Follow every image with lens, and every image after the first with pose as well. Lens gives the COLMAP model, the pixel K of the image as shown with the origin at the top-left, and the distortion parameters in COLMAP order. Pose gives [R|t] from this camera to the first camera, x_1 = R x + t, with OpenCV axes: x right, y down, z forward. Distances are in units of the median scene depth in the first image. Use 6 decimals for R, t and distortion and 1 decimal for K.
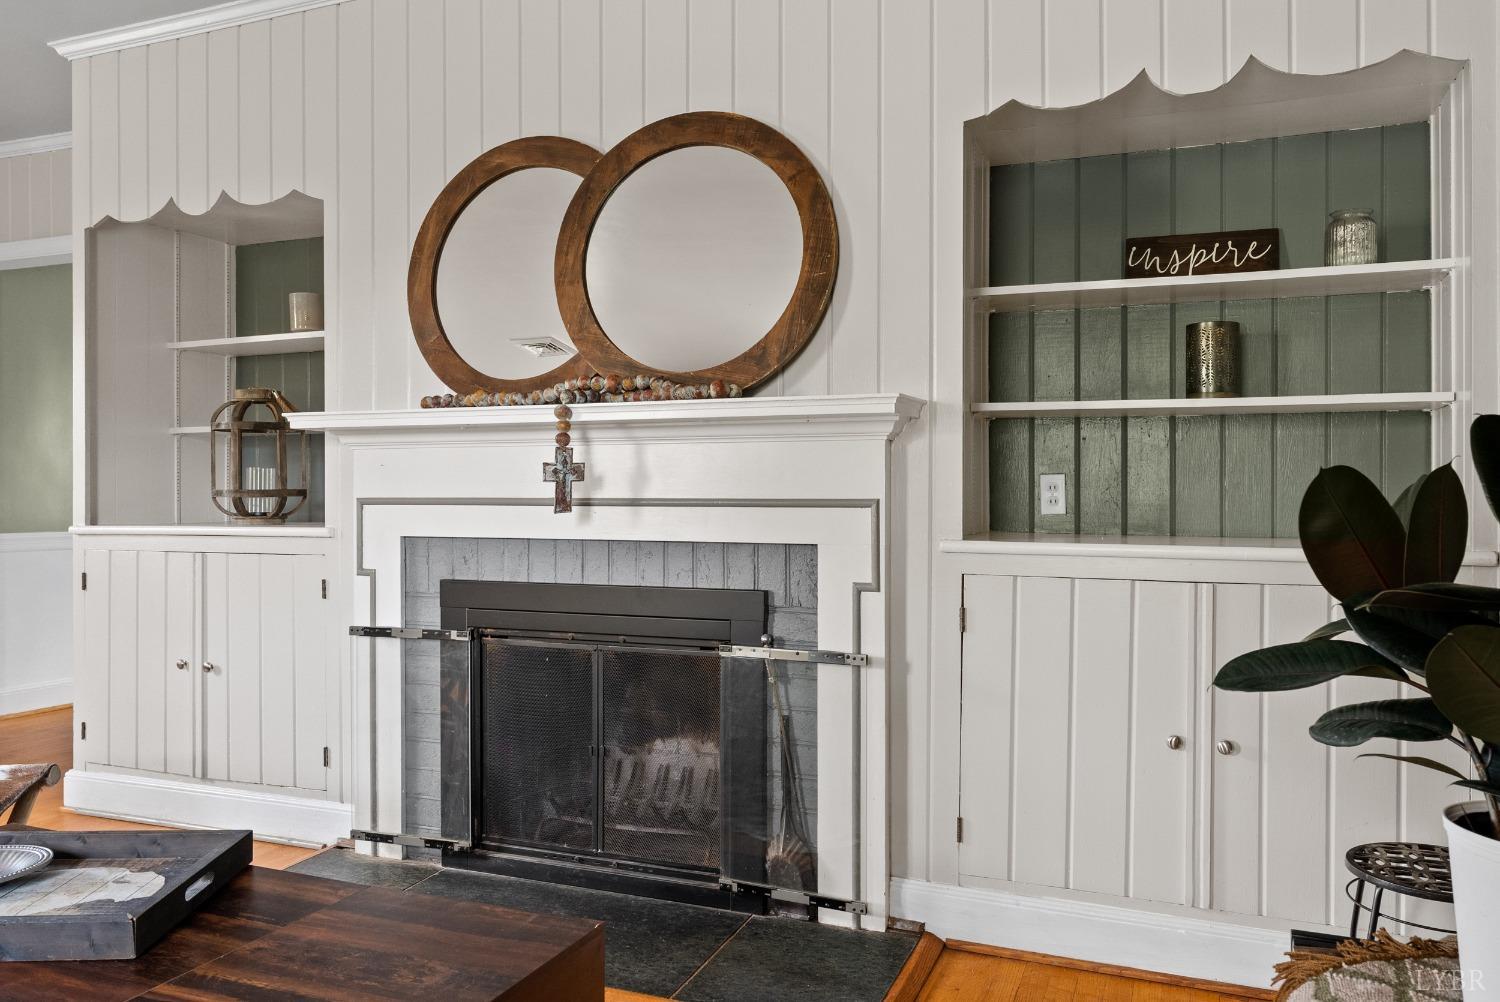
lens RADIAL K [[978.1, 0, 750.2], [0, 978.1, 494.1], [0, 0, 1]] dist [0.000912, 0.000318]
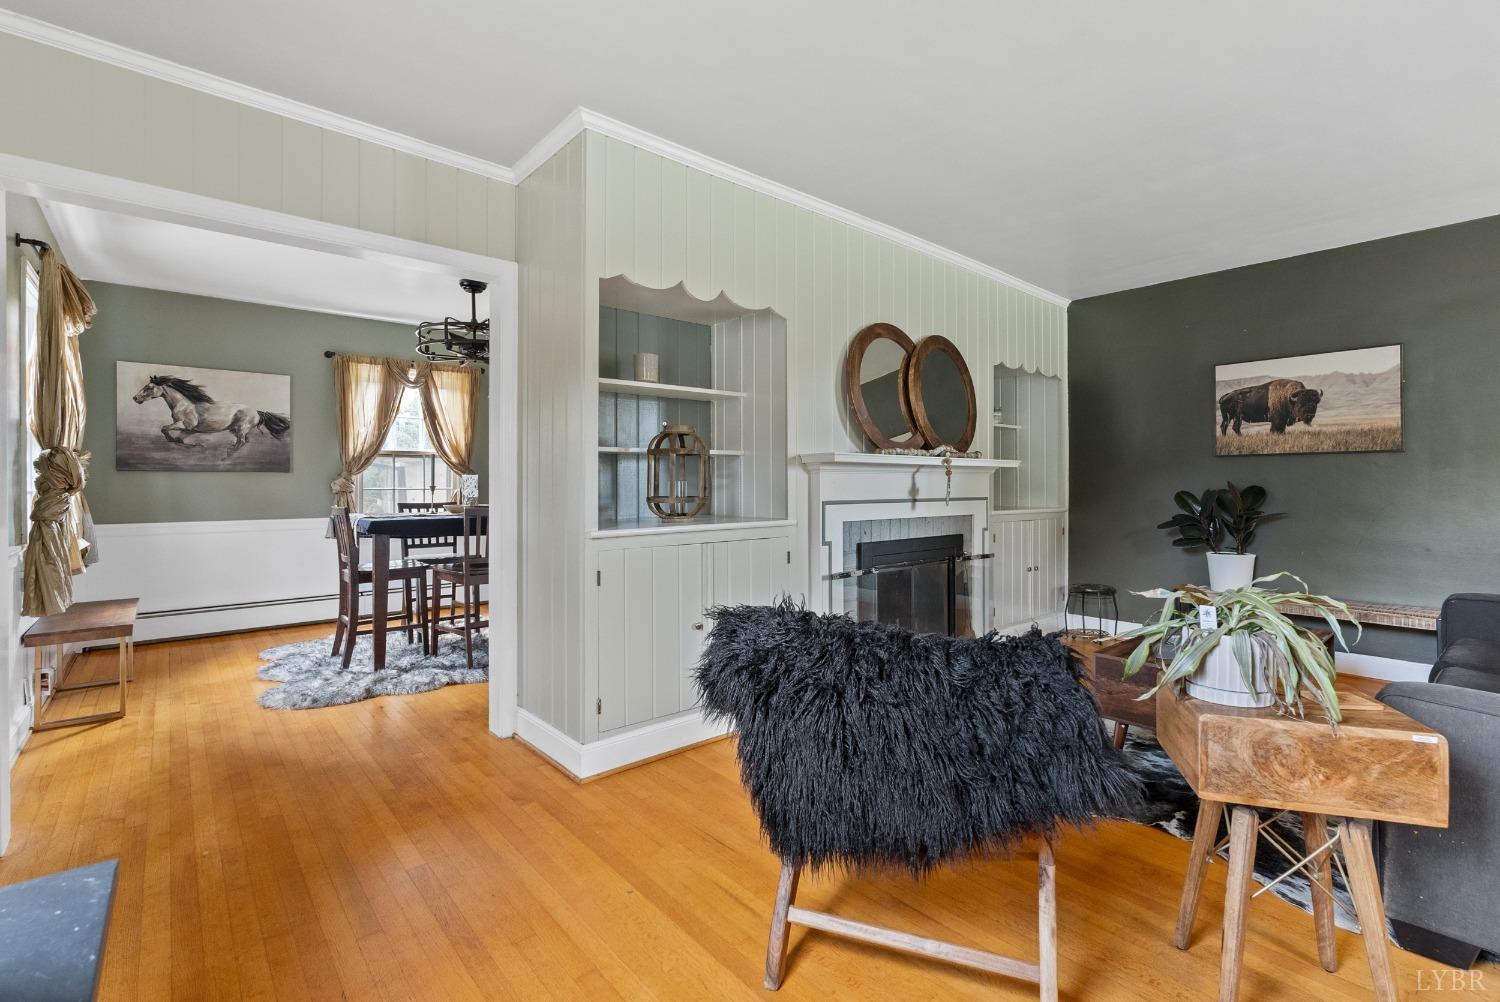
lens RADIAL K [[675.7, 0, 751.2], [0, 675.7, 494.2], [0, 0, 1]] dist [-0.002020, -0.000357]
pose [[0.477502, -0.002751, 0.878626, -1.554915], [0.018827, 0.999798, -0.007102, -0.002022], [-0.878429, 0.019933, 0.477457, 0.555571]]
